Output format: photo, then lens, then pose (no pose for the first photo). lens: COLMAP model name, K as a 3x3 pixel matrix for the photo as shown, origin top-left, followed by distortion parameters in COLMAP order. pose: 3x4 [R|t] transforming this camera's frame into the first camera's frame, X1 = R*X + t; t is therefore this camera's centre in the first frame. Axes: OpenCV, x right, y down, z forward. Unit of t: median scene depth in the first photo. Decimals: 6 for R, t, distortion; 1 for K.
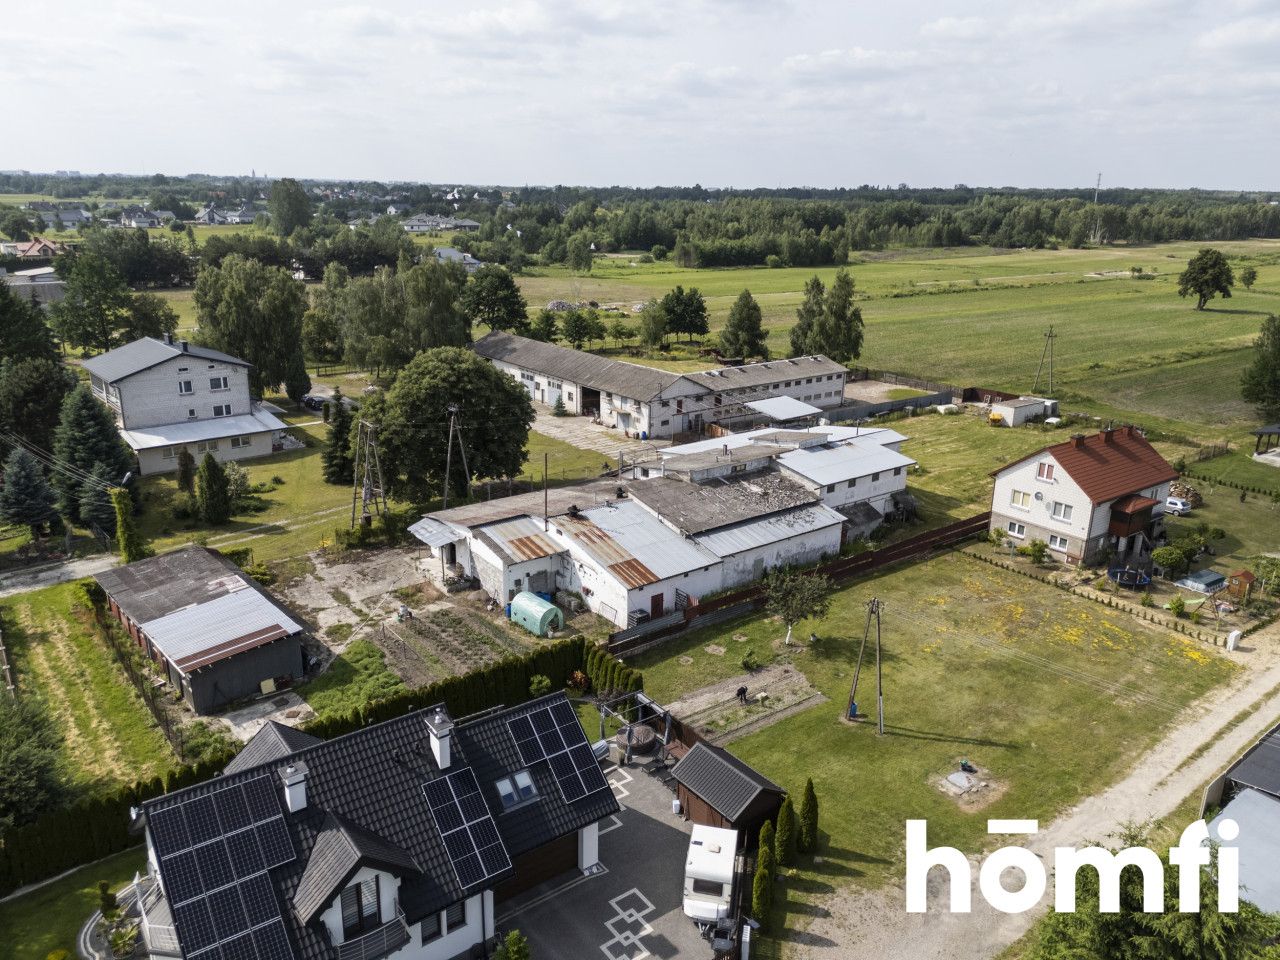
lens RADIAL K [[919.6, 0, 640.0], [0, 919.6, 480.0], [0, 0, 1]] dist [0.072237, -0.072207]
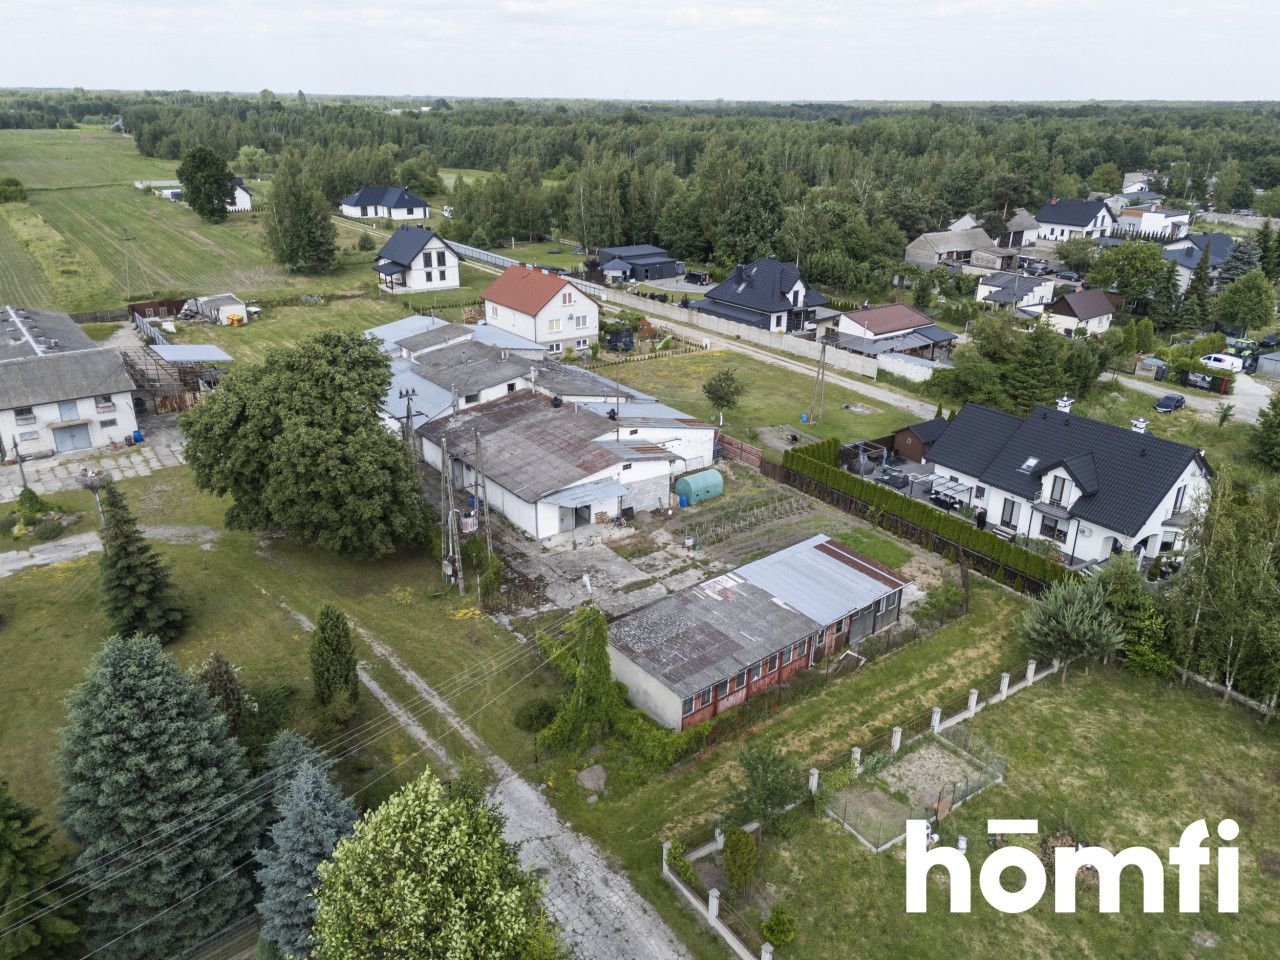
lens RADIAL K [[919.6, 0, 640.0], [0, 919.6, 480.0], [0, 0, 1]] dist [0.072237, -0.072207]
pose [[0.034565, -0.392298, 0.919189, -0.572586], [0.288268, 0.884561, 0.366679, -0.147602], [-0.956926, 0.252298, 0.143662, 0.448052]]
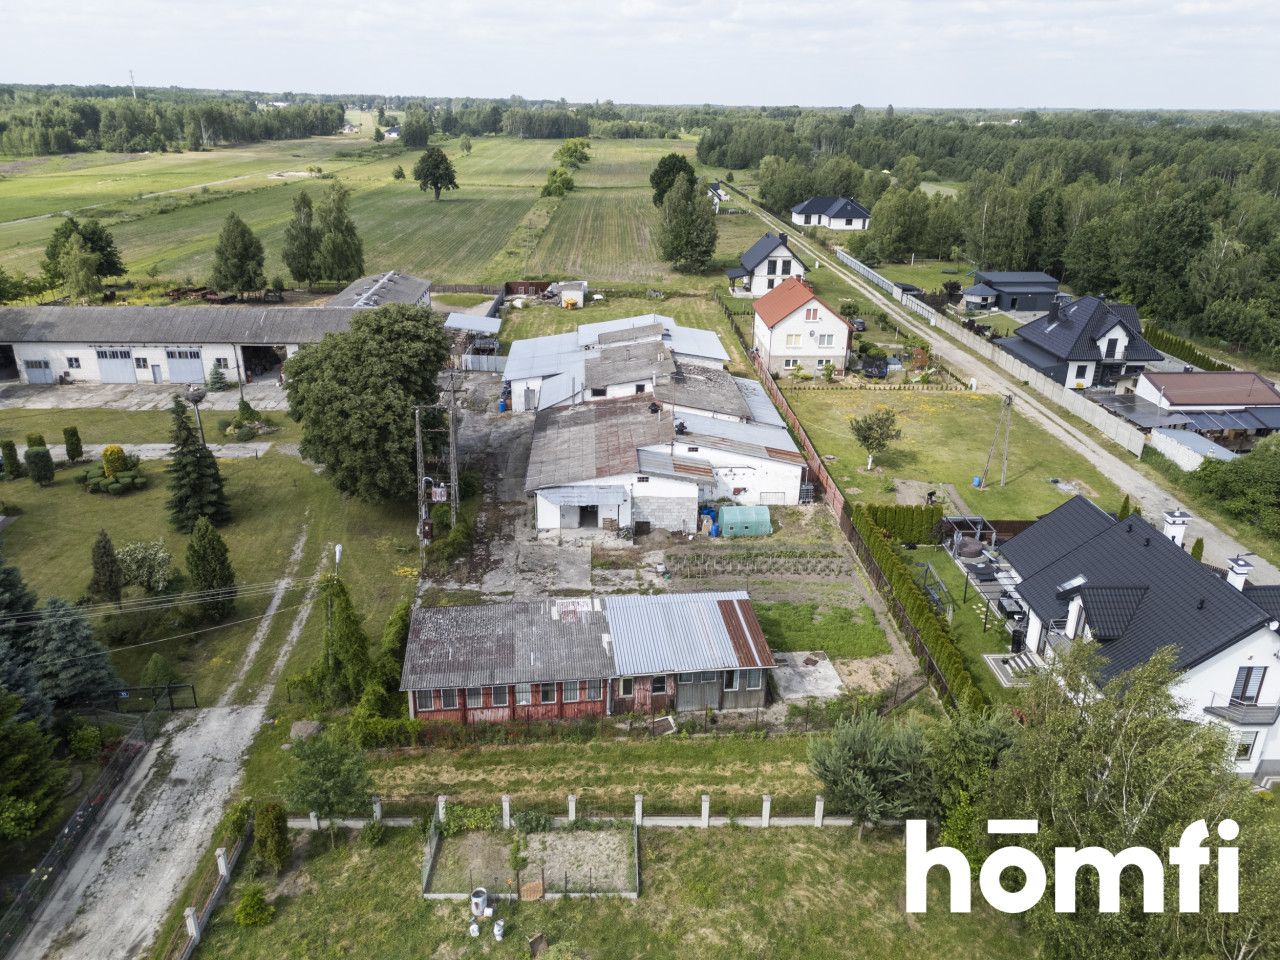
lens RADIAL K [[919.6, 0, 640.0], [0, 919.6, 480.0], [0, 0, 1]] dist [0.072237, -0.072207]
pose [[0.573600, -0.313119, 0.756928, -0.479493], [0.238700, 0.947846, 0.211209, -0.074587], [-0.783585, 0.059529, 0.618426, 0.219574]]
